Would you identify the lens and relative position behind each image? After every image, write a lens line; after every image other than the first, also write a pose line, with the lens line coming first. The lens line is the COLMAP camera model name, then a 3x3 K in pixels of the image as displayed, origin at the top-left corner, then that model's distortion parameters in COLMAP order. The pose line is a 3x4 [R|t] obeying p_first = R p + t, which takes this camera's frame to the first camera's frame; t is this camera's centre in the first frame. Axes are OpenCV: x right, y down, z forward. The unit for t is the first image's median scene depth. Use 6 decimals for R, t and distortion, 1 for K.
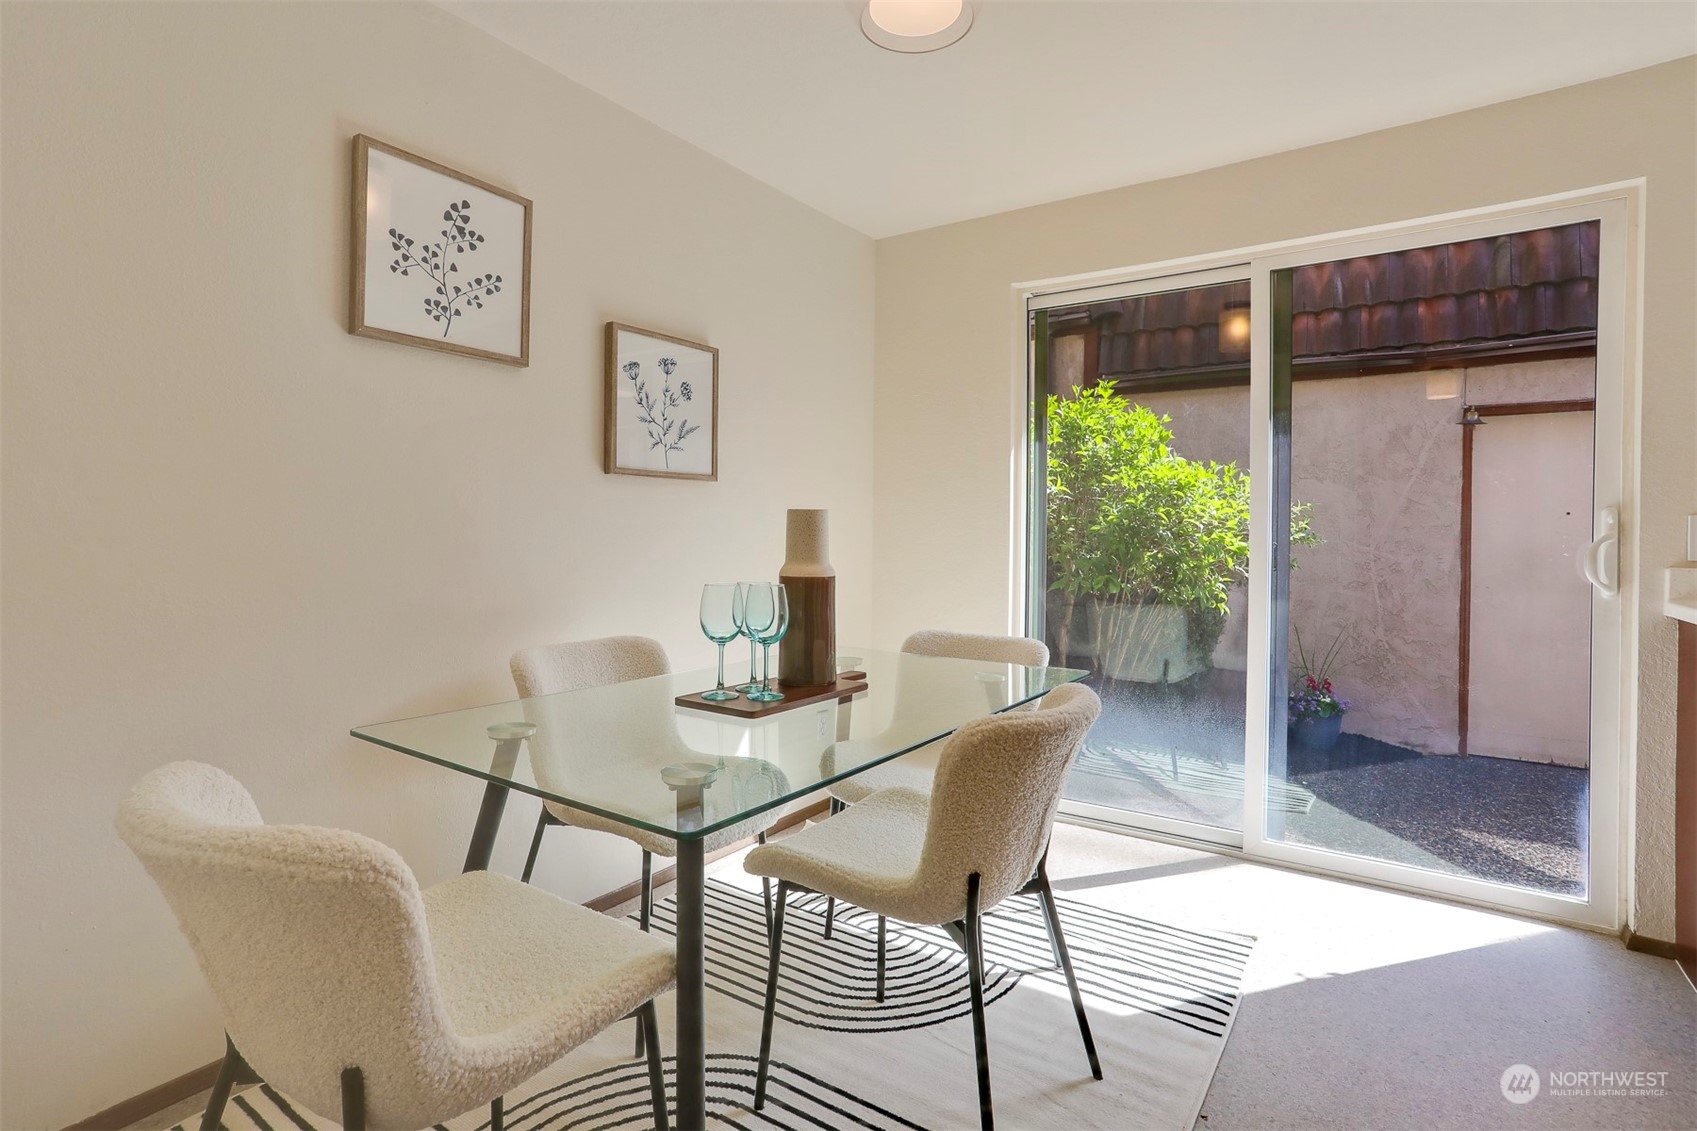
lens RADIAL K [[817.0, 0, 869.6], [0, 817.0, 544.3], [0, 0, 1]] dist [-0.060066, 0.036872]
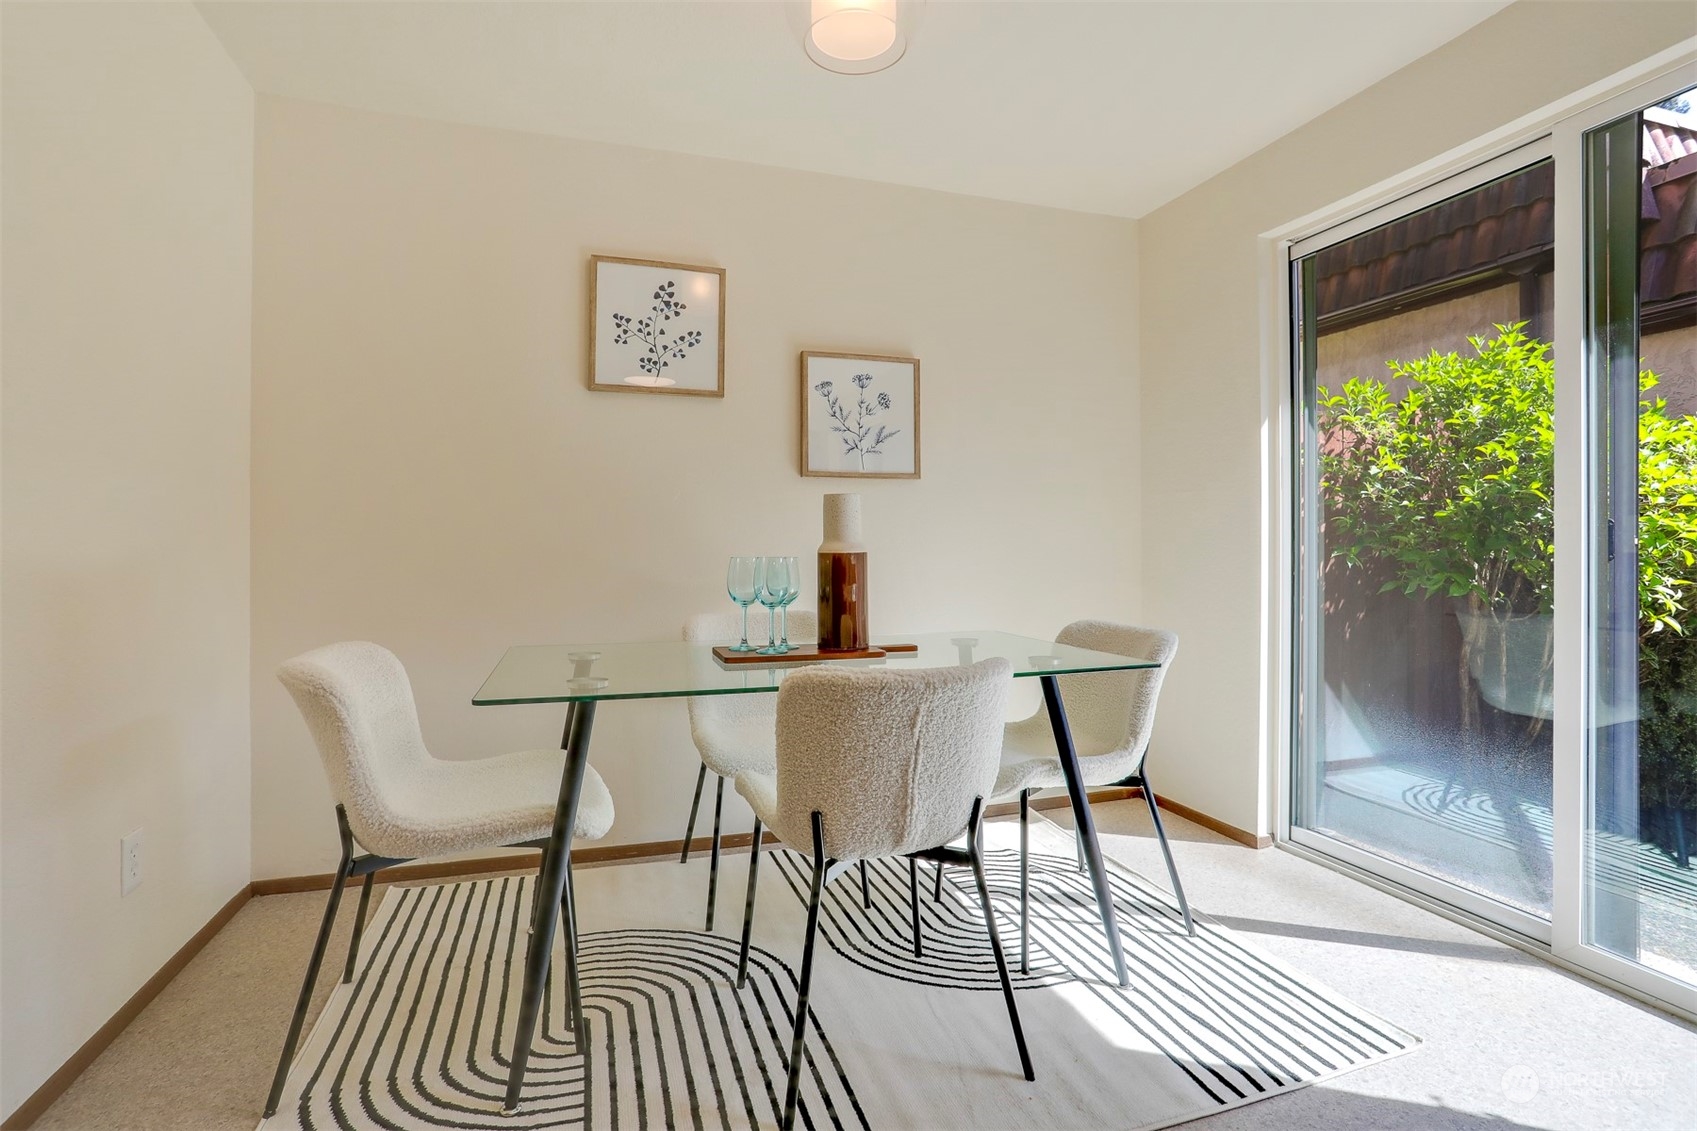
lens RADIAL K [[817.0, 0, 869.6], [0, 817.0, 544.3], [0, 0, 1]] dist [-0.060066, 0.036872]
pose [[0.806424, -0.012615, -0.591202, 0.565508], [0.003467, 0.999856, -0.016606, 0.040659], [0.591327, 0.011342, 0.806352, 0.095106]]
